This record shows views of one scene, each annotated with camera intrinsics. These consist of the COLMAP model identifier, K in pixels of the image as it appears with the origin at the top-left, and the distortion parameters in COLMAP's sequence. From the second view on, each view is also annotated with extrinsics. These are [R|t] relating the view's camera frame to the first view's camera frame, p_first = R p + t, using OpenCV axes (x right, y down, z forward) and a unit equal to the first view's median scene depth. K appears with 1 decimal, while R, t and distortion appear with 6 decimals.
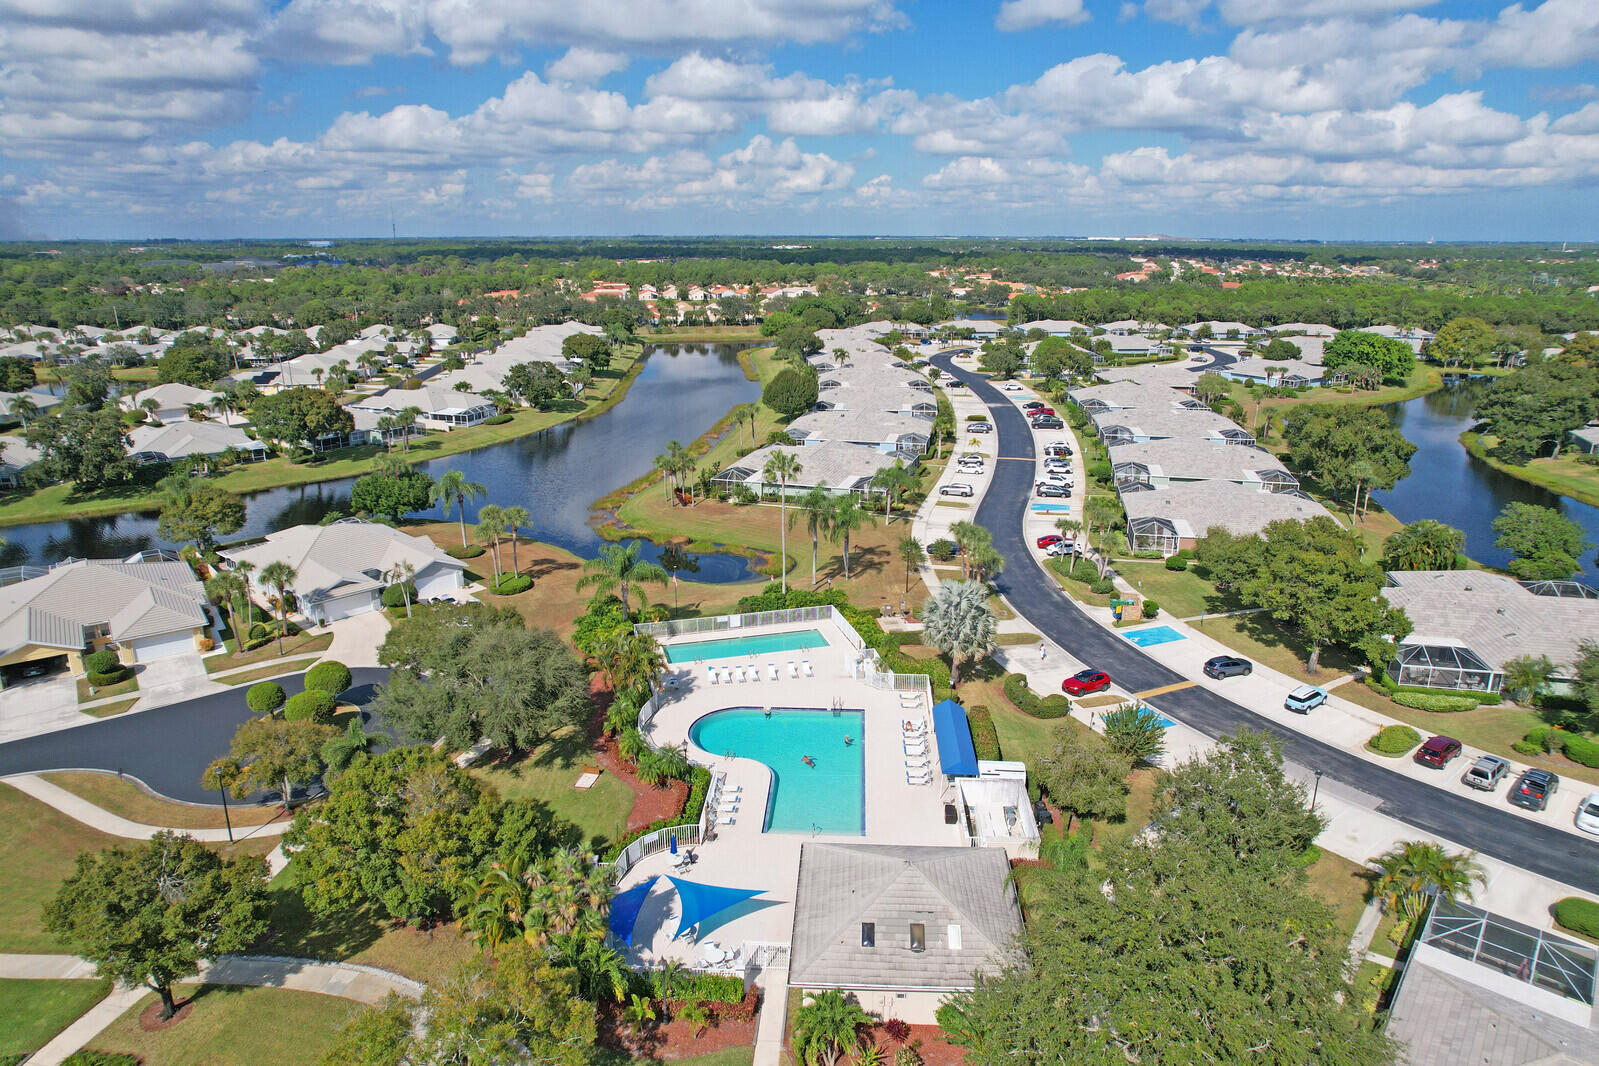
lens RADIAL K [[1020.1, 0, 804.7], [0, 1020.1, 544.4], [0, 0, 1]] dist [-0.046683, 0.015631]
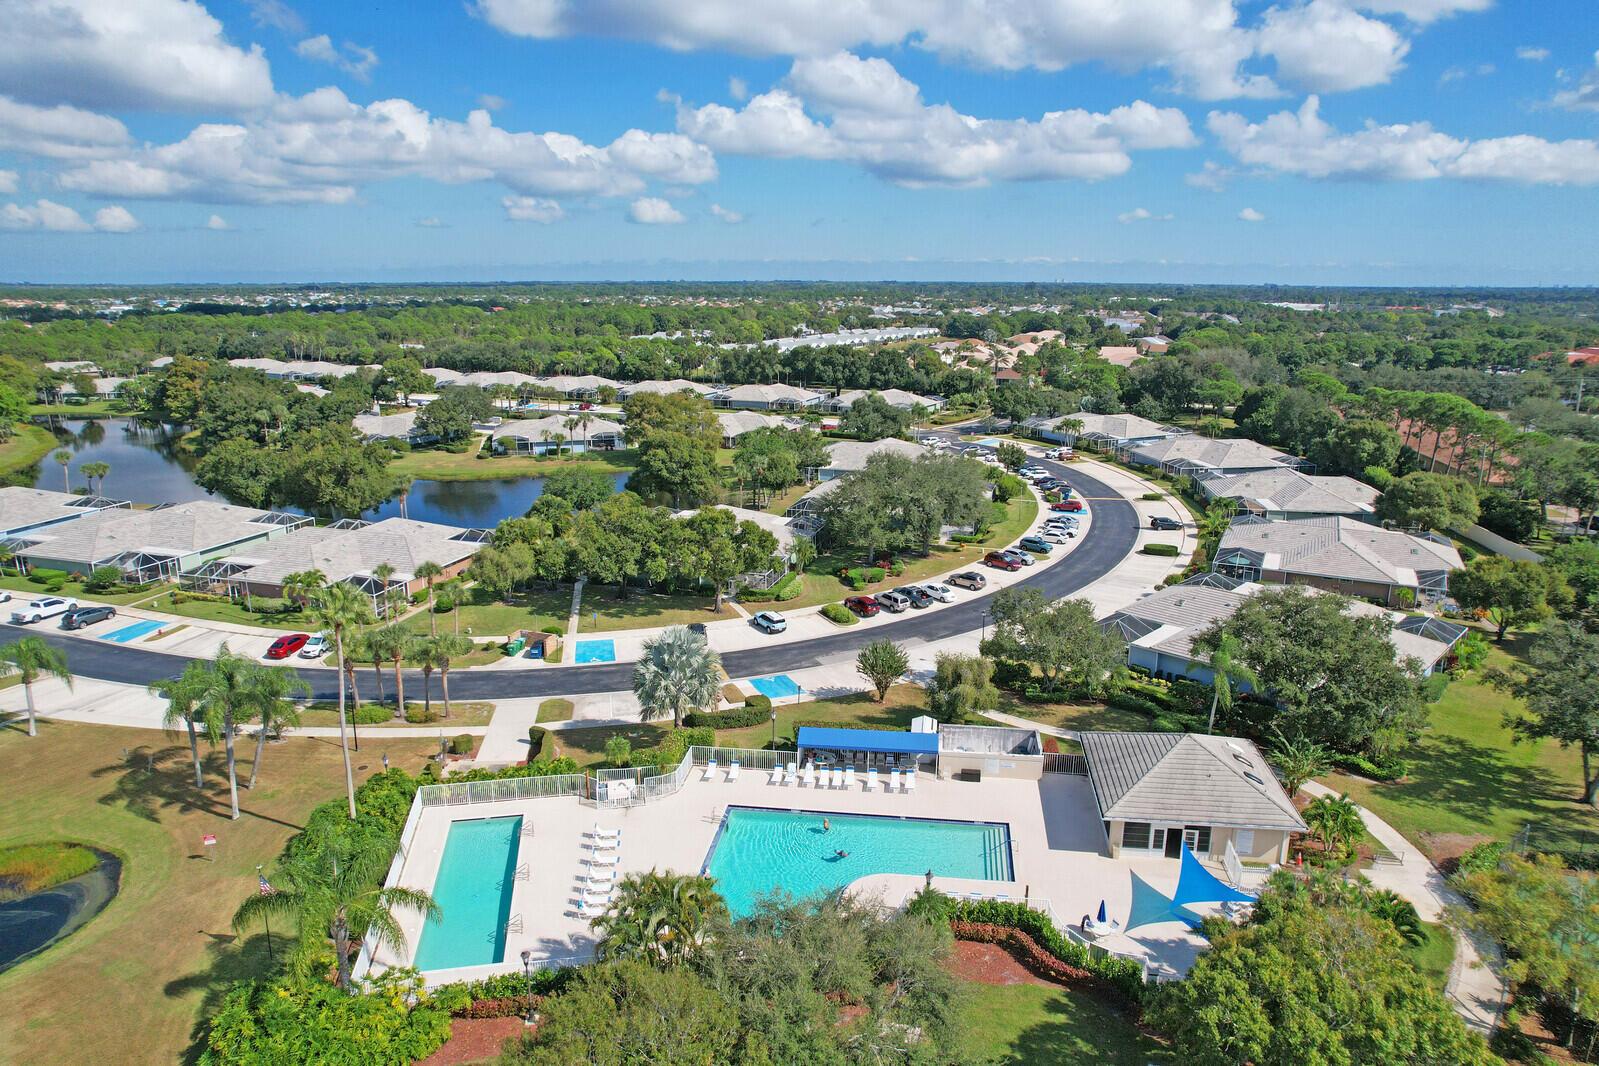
lens RADIAL K [[1020.1, 0, 790.7], [0, 1020.1, 536.5], [0, 0, 1]] dist [-0.046683, 0.015631]
pose [[0.083024, -0.246789, 0.965506, -0.551910], [0.290504, 0.932765, 0.213440, -0.164872], [-0.953265, 0.262763, 0.149135, 0.630514]]
